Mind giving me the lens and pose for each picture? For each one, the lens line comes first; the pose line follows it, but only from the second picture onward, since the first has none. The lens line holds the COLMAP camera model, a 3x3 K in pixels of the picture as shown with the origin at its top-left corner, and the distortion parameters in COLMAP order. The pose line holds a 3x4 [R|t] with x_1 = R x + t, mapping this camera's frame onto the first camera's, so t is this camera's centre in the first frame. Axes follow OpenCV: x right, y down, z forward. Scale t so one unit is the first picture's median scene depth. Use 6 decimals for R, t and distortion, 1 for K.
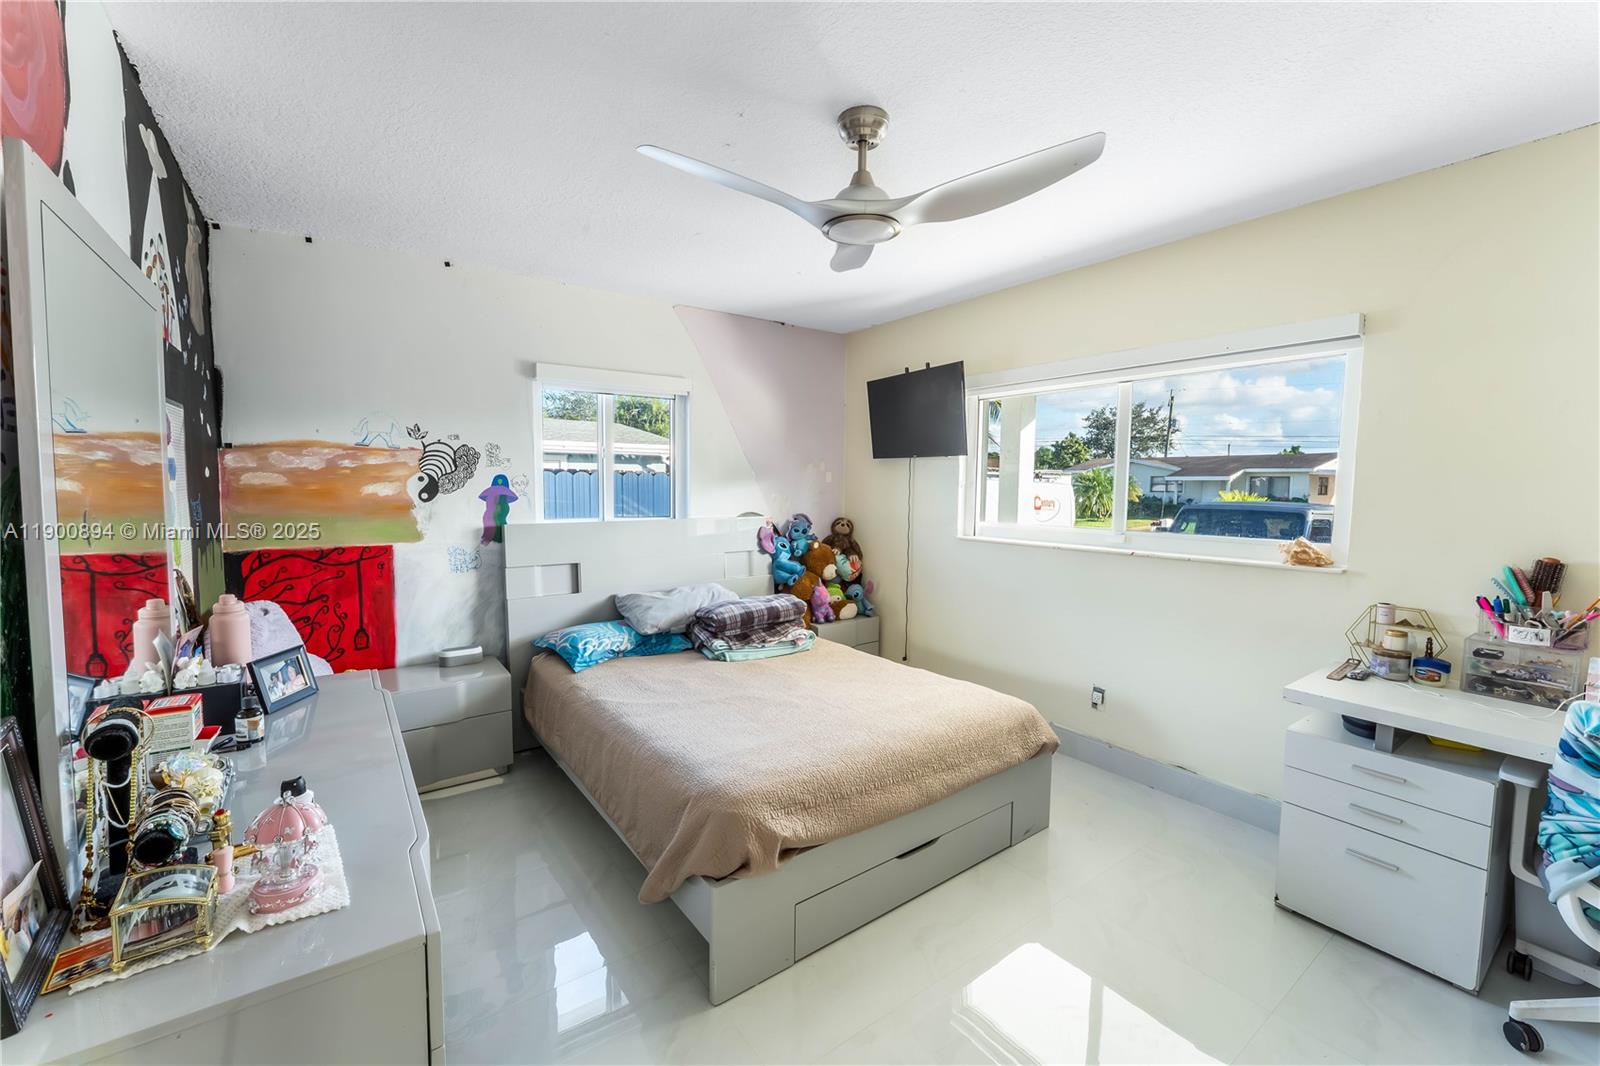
lens RADIAL K [[644.6, 0, 800.7], [0, 644.6, 527.5], [0, 0, 1]] dist [-0.003513, -0.000048]
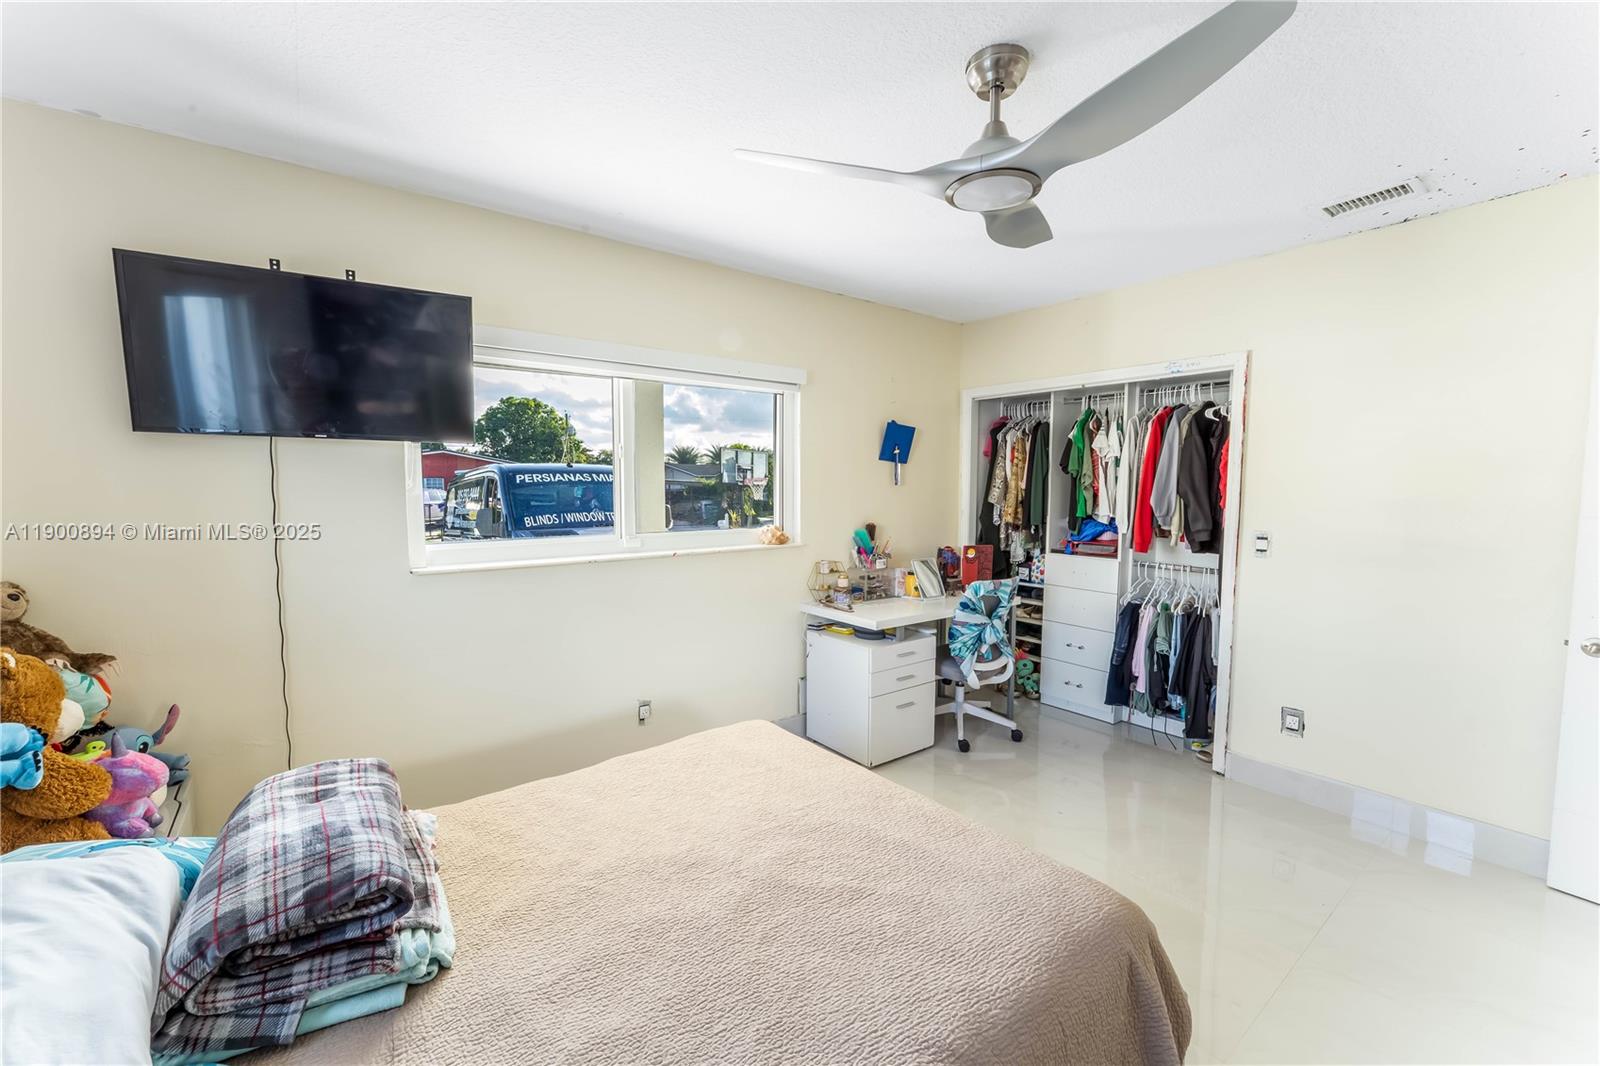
lens RADIAL K [[644.6, 0, 801.6], [0, 644.6, 534.8], [0, 0, 1]] dist [-0.003513, -0.000048]
pose [[-0.025230, -0.085630, 0.996008, -0.496265], [0.070358, 0.993702, 0.087214, -0.064400], [-0.997203, 0.072277, -0.019046, 0.822739]]
